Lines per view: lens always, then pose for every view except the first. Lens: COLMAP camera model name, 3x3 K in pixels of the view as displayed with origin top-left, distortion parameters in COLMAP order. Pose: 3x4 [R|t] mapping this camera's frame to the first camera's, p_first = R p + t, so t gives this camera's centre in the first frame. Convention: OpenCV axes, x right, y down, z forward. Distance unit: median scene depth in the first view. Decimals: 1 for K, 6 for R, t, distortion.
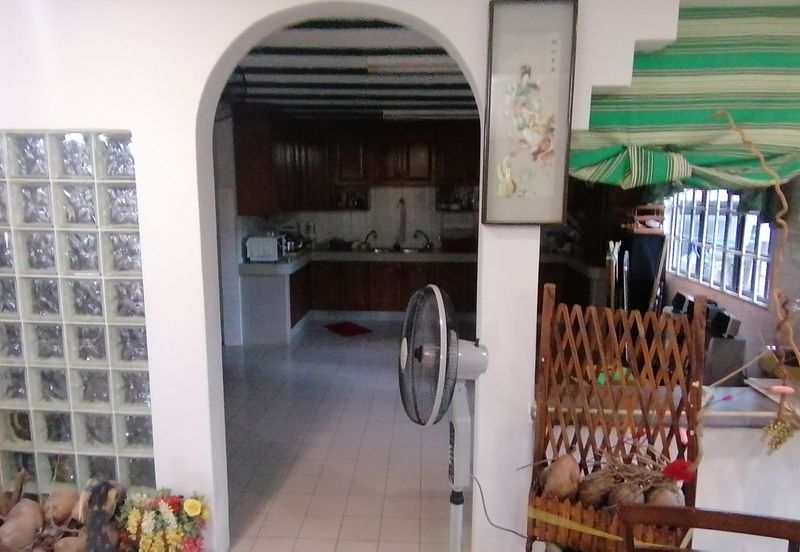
lens RADIAL K [[565.9, 0, 393.6], [0, 565.9, 275.7], [0, 0, 1]] dist [0.068058, -0.098786]
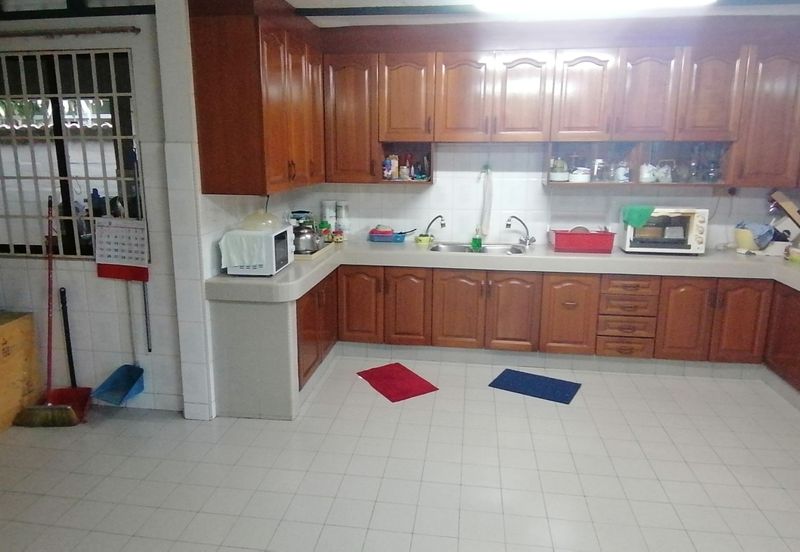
lens RADIAL K [[565.9, 0, 393.6], [0, 565.9, 275.7], [0, 0, 1]] dist [0.068058, -0.098786]
pose [[0.995975, 0.022329, -0.086811, -0.033019], [-0.016939, 0.997912, 0.062332, -0.055545], [0.088022, -0.060610, 0.994273, 0.395307]]
